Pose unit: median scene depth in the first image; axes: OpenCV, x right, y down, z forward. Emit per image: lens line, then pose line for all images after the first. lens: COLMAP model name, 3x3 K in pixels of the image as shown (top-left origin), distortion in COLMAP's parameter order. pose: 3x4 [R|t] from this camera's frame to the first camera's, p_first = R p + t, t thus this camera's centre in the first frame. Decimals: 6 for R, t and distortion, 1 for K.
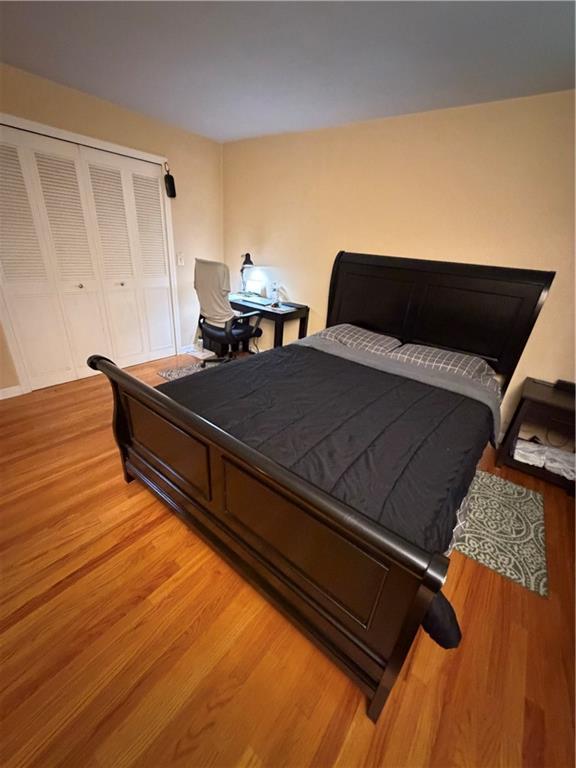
lens RADIAL K [[306.7, 0, 286.5], [0, 306.7, 383.2], [0, 0, 1]] dist [0.000570, 0.000235]
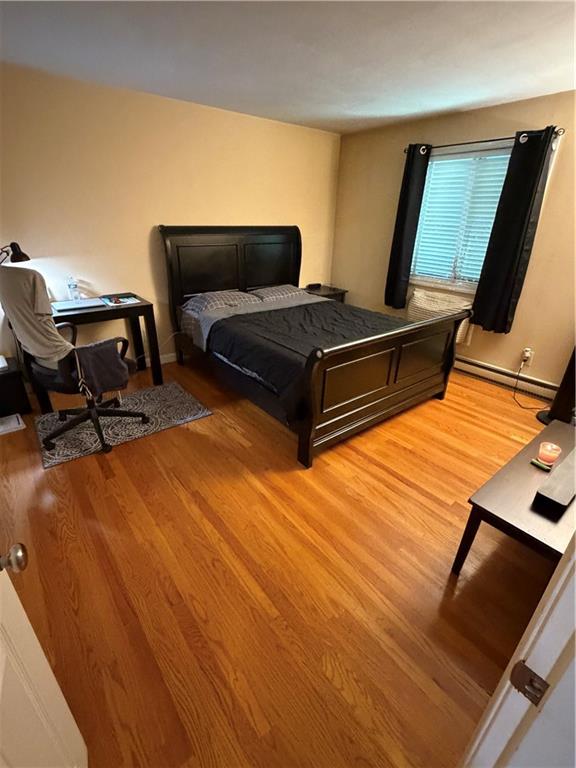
lens RADIAL K [[359.1, 0, 288.3], [0, 359.1, 383.4], [0, 0, 1]] dist [0.000503, -0.001194]
pose [[0.216176, -0.476179, 0.852362, -1.362010], [0.406582, 0.837613, 0.364822, -0.375353], [-0.887671, 0.267689, 0.374678, 0.495475]]
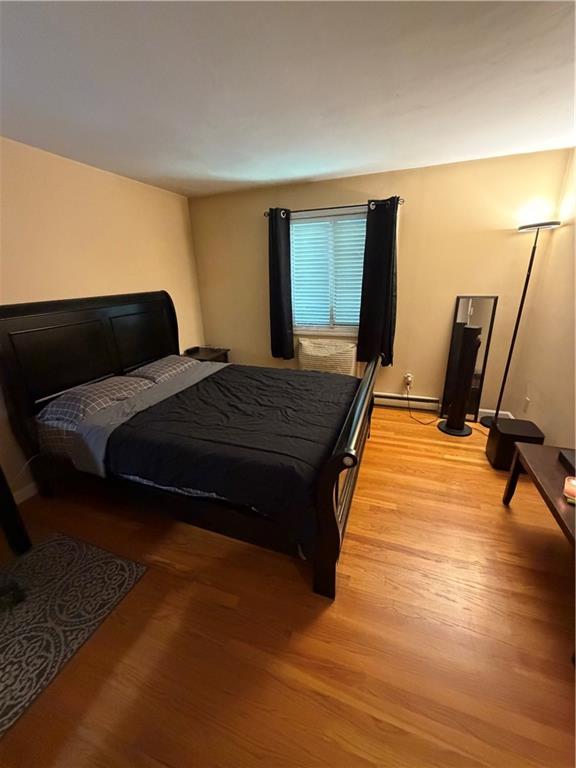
lens RADIAL K [[306.7, 0, 289.1], [0, 306.7, 381.7], [0, 0, 1]] dist [0.000570, 0.000235]
pose [[-0.328619, -0.376416, 0.866210, -0.909377], [0.403365, 0.773359, 0.489094, -0.514685], [-0.853994, 0.510124, -0.102307, 0.841882]]
